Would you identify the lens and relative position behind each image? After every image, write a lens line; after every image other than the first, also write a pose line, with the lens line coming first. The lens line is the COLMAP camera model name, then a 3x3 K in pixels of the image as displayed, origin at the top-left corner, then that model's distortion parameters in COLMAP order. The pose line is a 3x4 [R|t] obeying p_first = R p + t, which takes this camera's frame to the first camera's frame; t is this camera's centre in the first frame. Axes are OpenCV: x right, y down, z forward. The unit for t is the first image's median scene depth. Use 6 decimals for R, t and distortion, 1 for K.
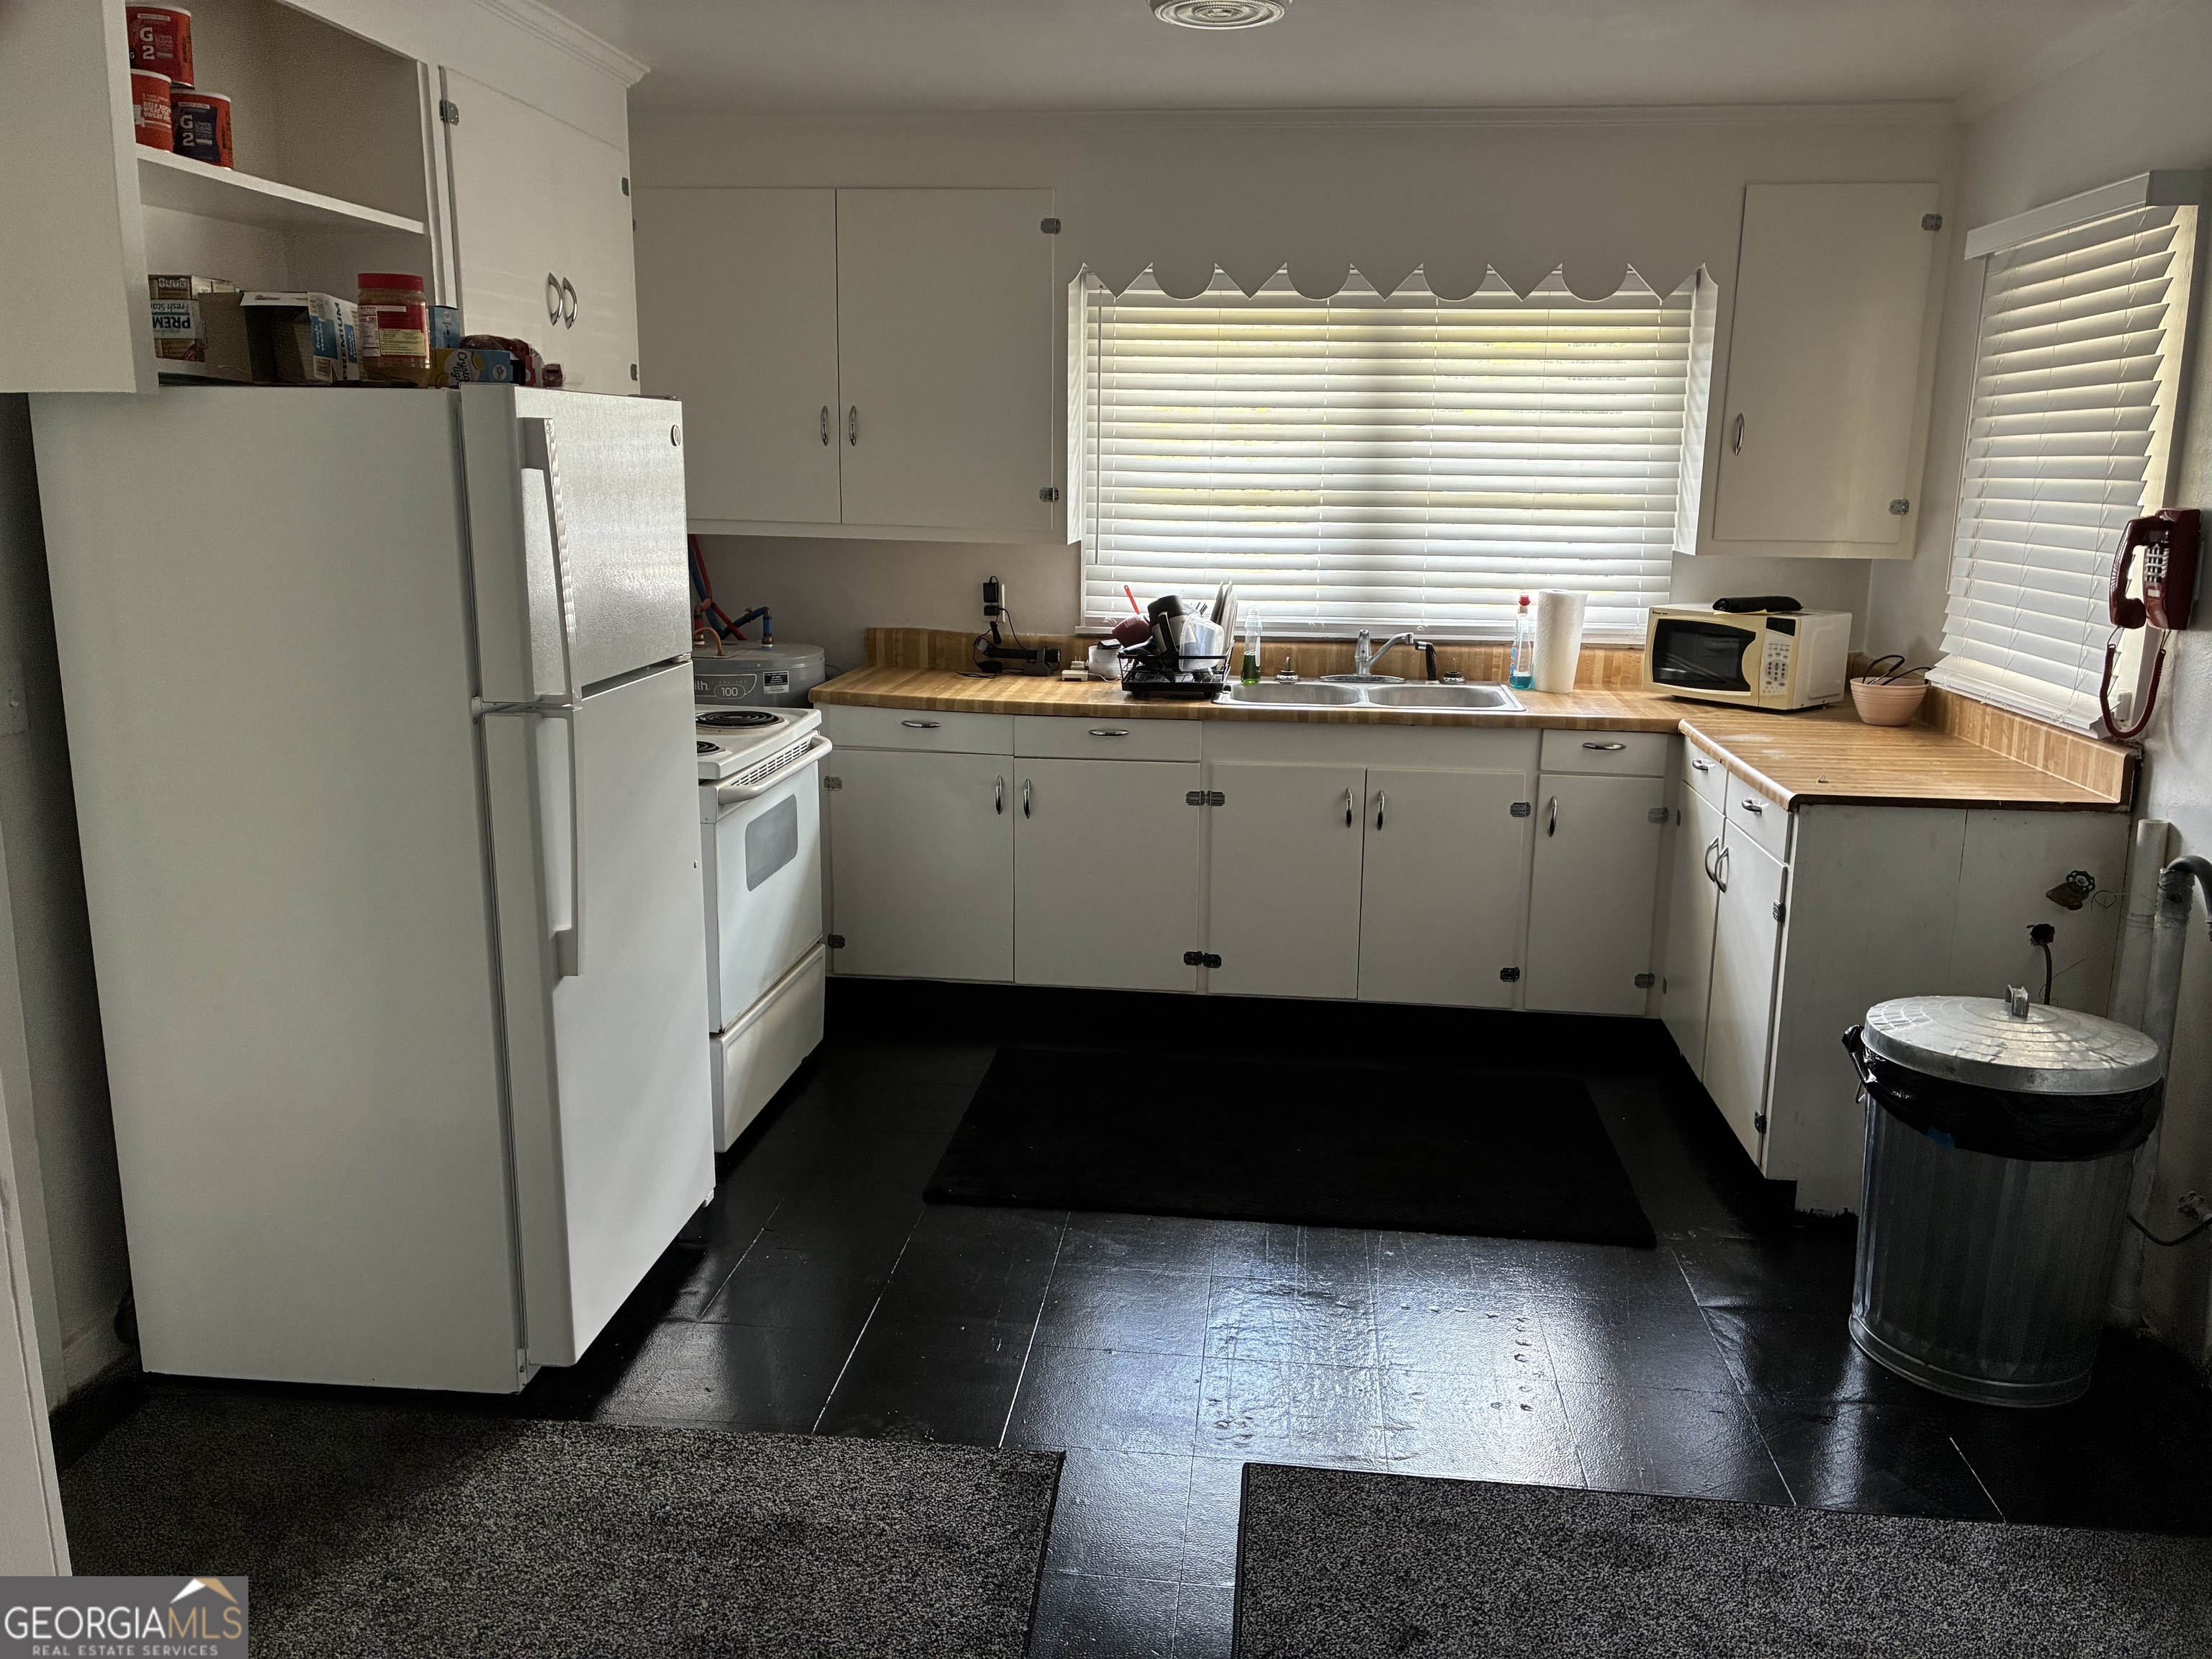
lens RADIAL K [[1676.7, 0, 1116.5], [0, 1676.7, 827.6], [0, 0, 1]] dist [0.001342, -0.023820]
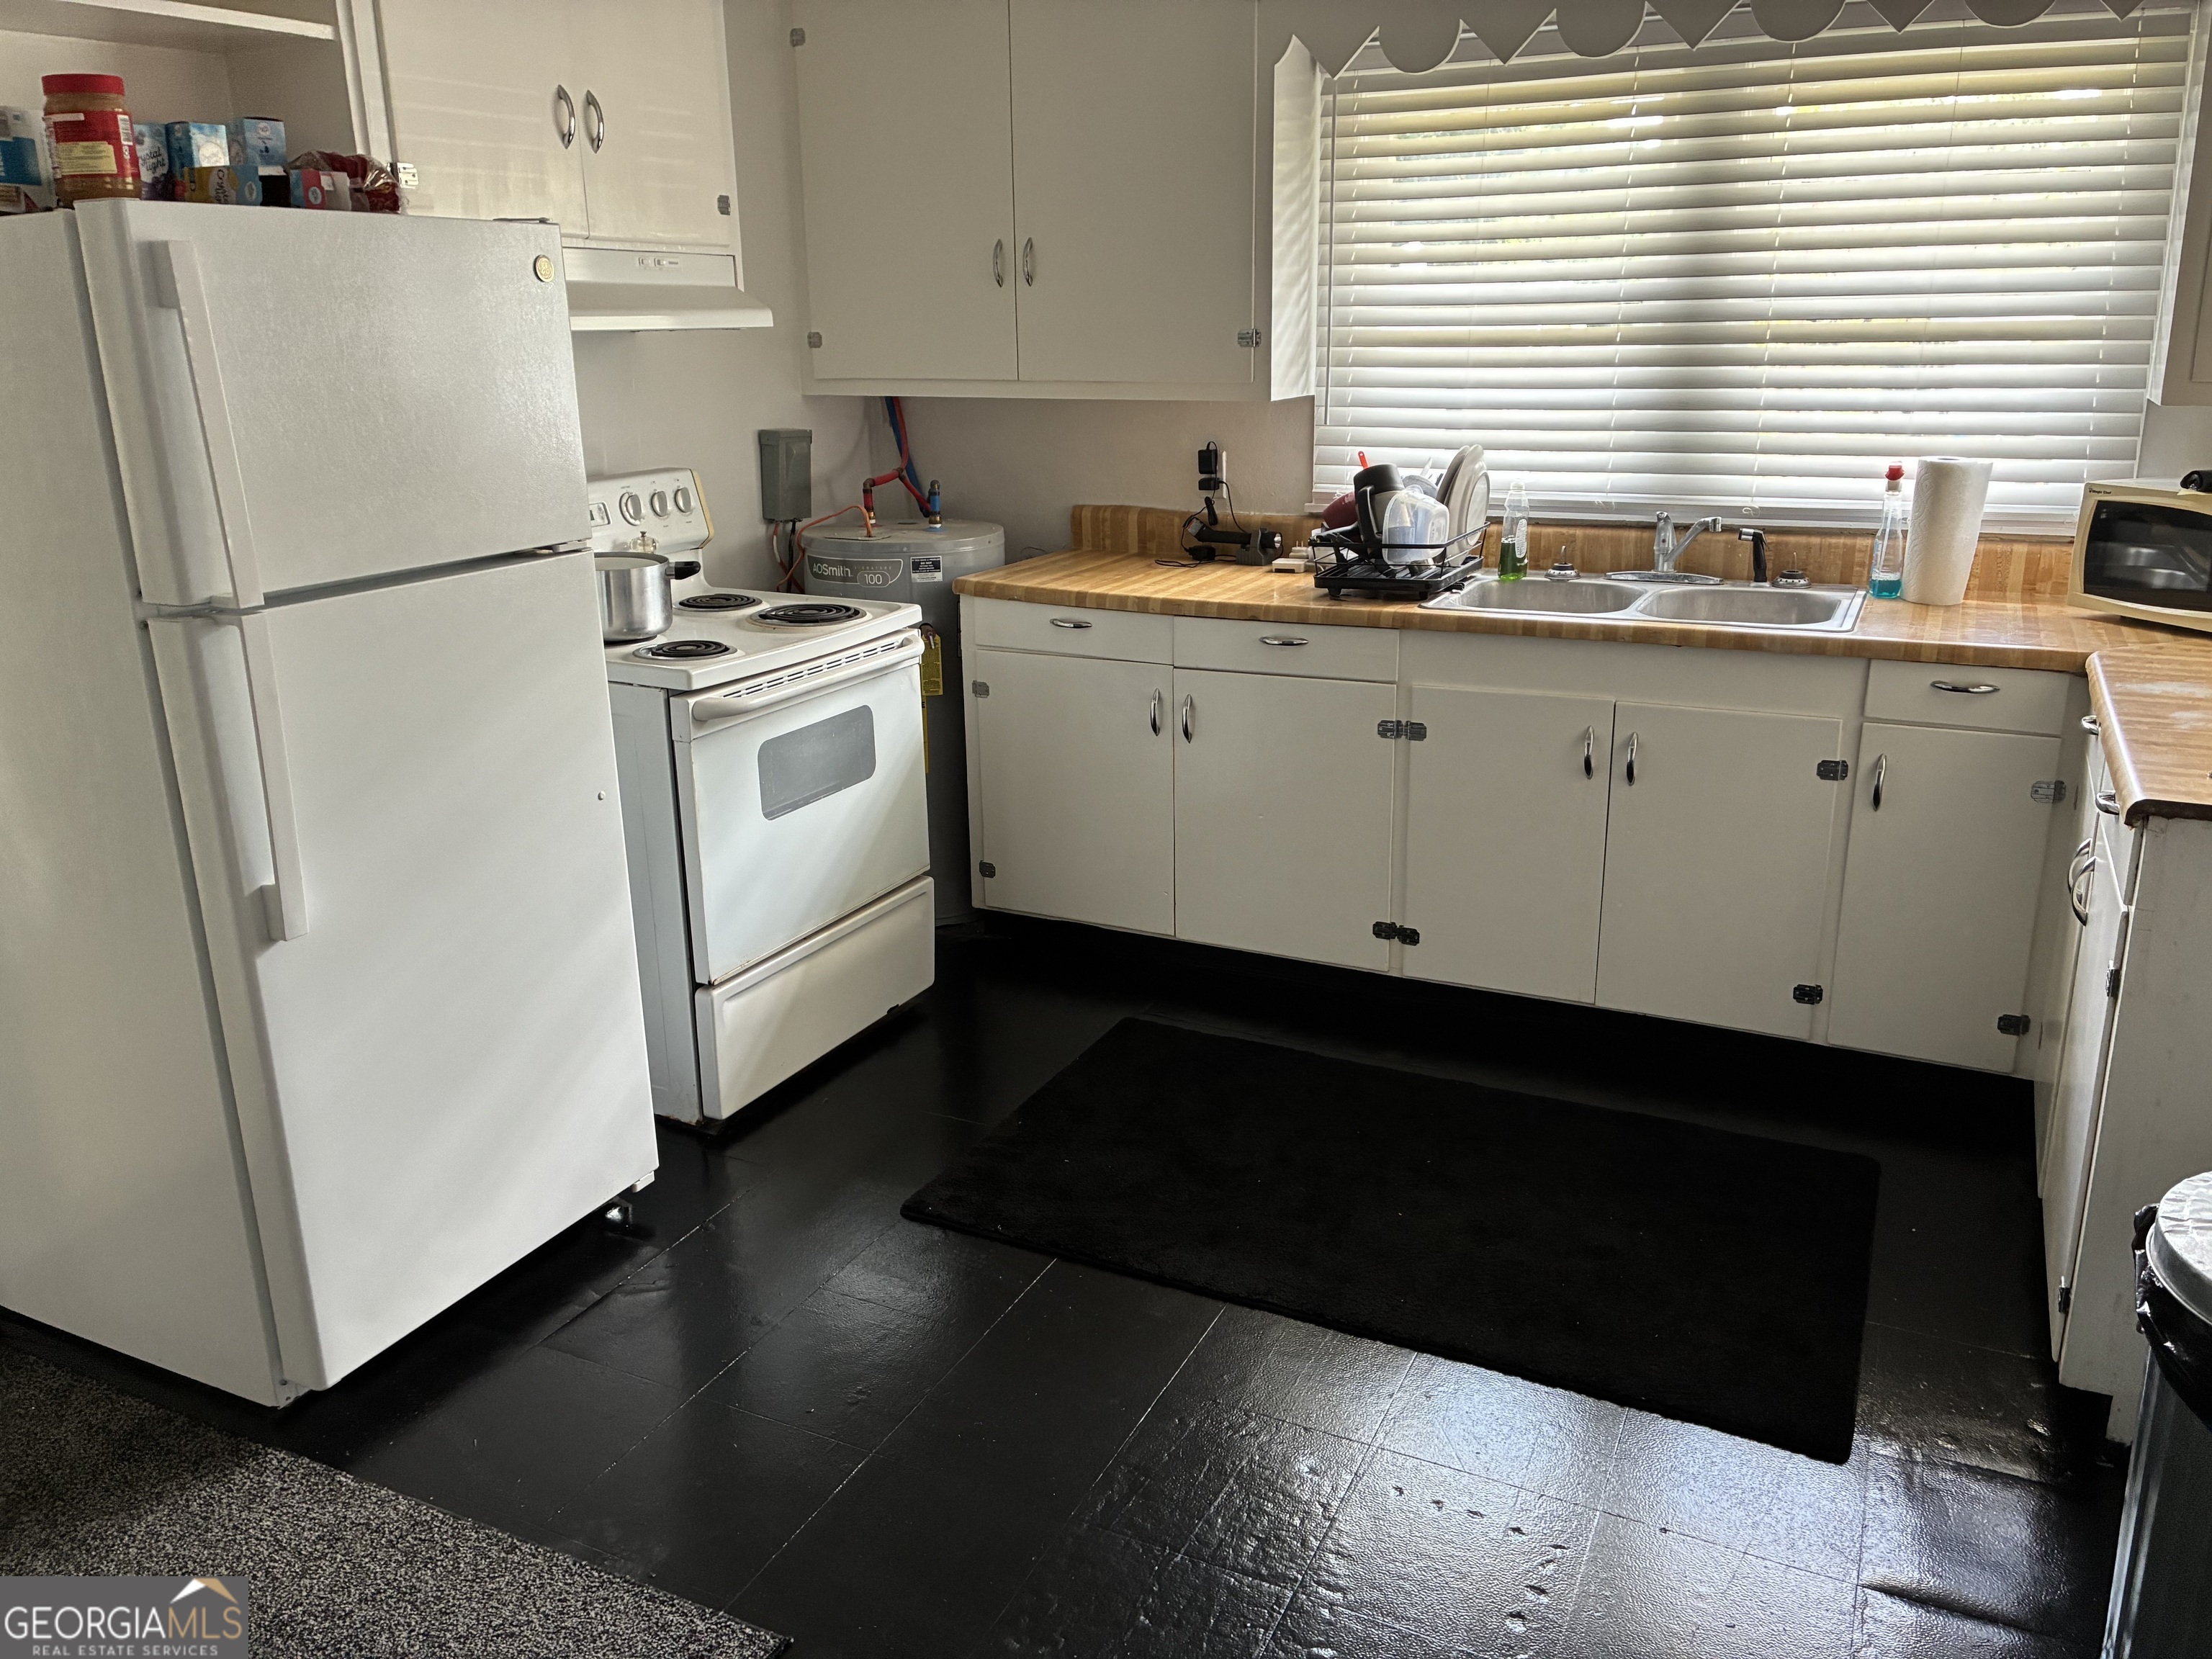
lens RADIAL K [[1676.7, 0, 1092.9], [0, 1676.7, 825.0], [0, 0, 1]] dist [0.001342, -0.023820]
pose [[0.936322, 0.071463, -0.343793, 0.186271], [-0.045620, 0.995531, 0.082691, -0.030852], [0.348166, -0.061742, 0.935398, 0.216313]]
